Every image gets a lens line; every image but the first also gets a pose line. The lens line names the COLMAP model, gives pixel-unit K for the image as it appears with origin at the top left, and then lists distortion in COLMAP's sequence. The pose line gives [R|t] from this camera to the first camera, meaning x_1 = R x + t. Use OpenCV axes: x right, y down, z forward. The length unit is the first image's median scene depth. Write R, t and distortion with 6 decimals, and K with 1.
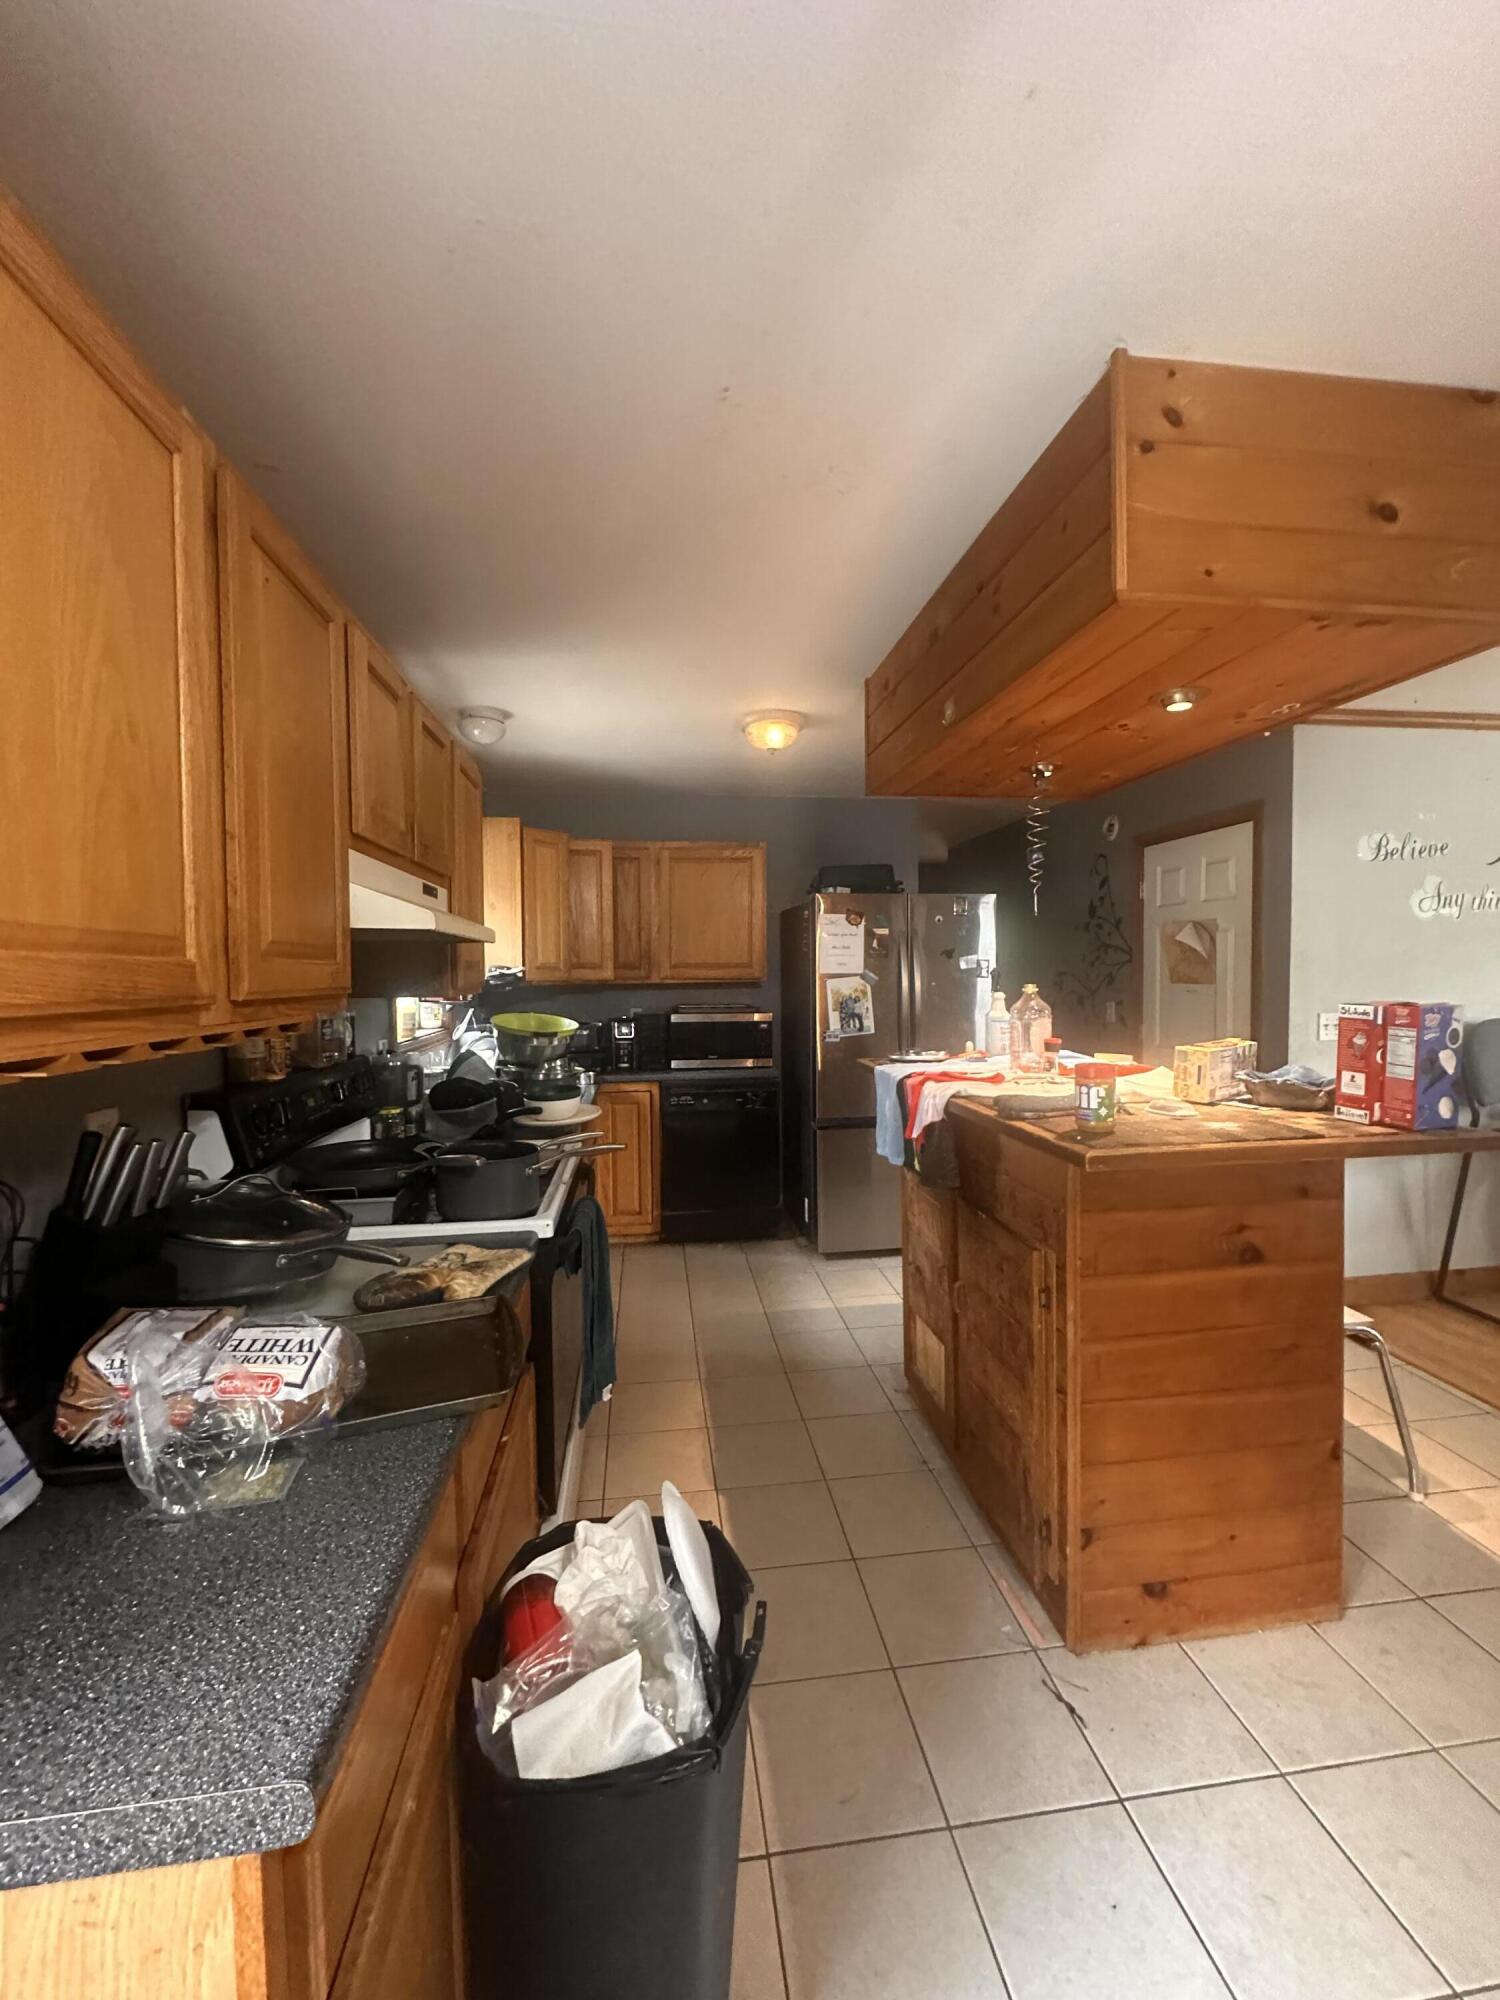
lens RADIAL K [[794.9, 0, 750.0], [0, 794.9, 1000.0], [0, 0, 1]] dist [-0.003387, 0.000445]
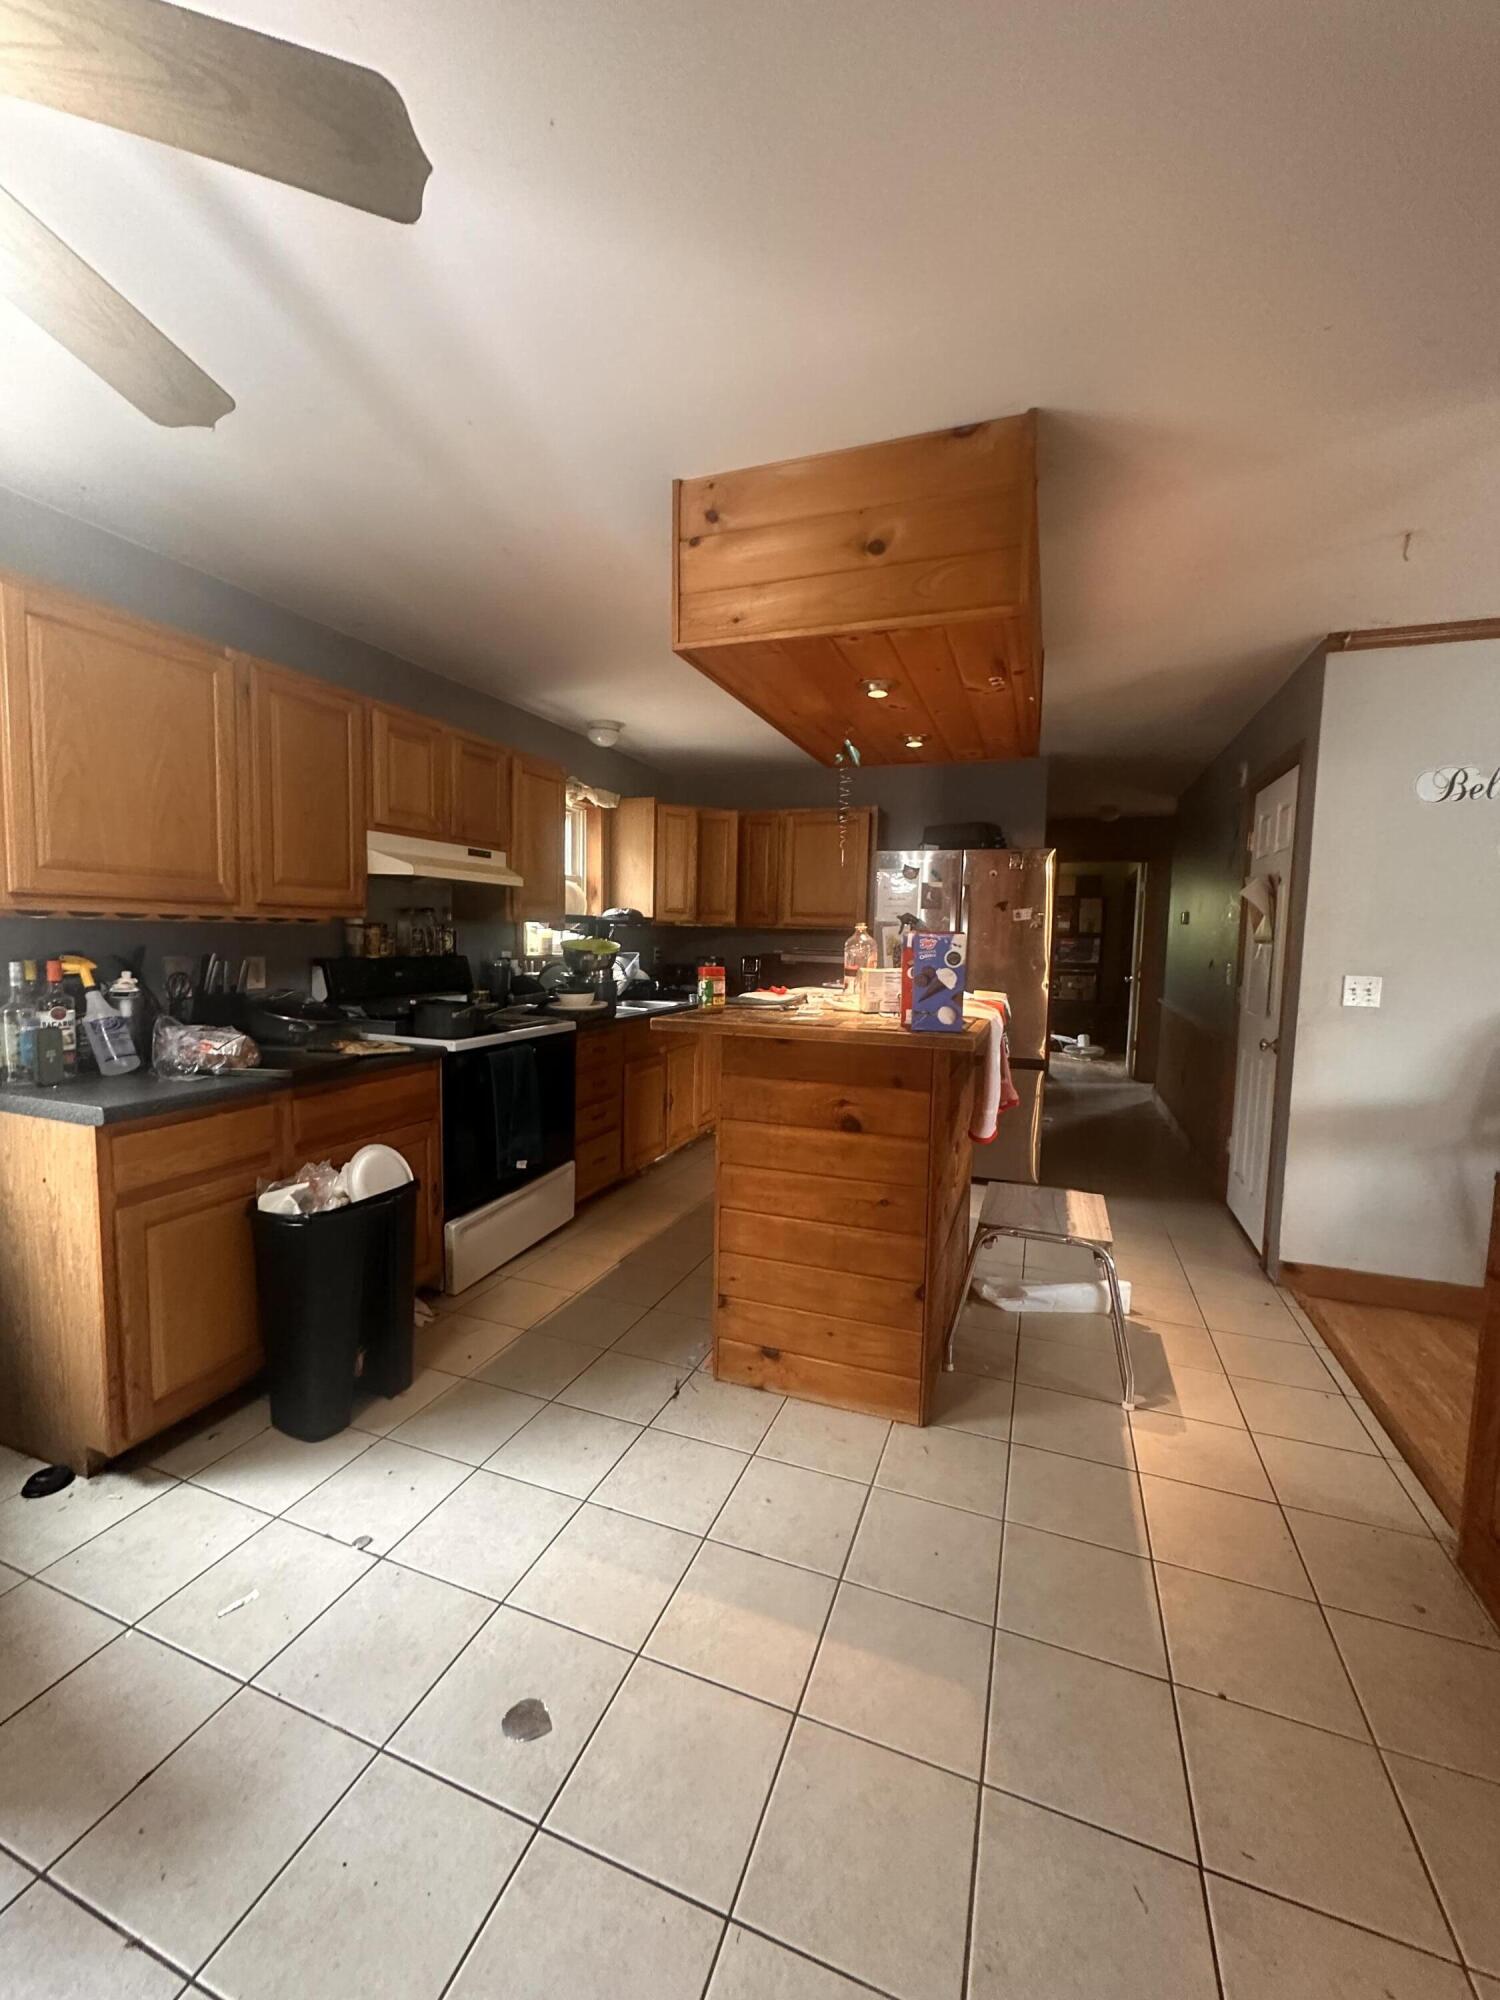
lens RADIAL K [[794.9, 0, 750.0], [0, 794.9, 1000.0], [0, 0, 1]] dist [-0.003387, 0.000445]
pose [[0.881441, 0.070495, -0.467003, 0.997640], [-0.048838, 0.997102, 0.058335, 0.045510], [0.469762, -0.028611, 0.882329, -0.205898]]
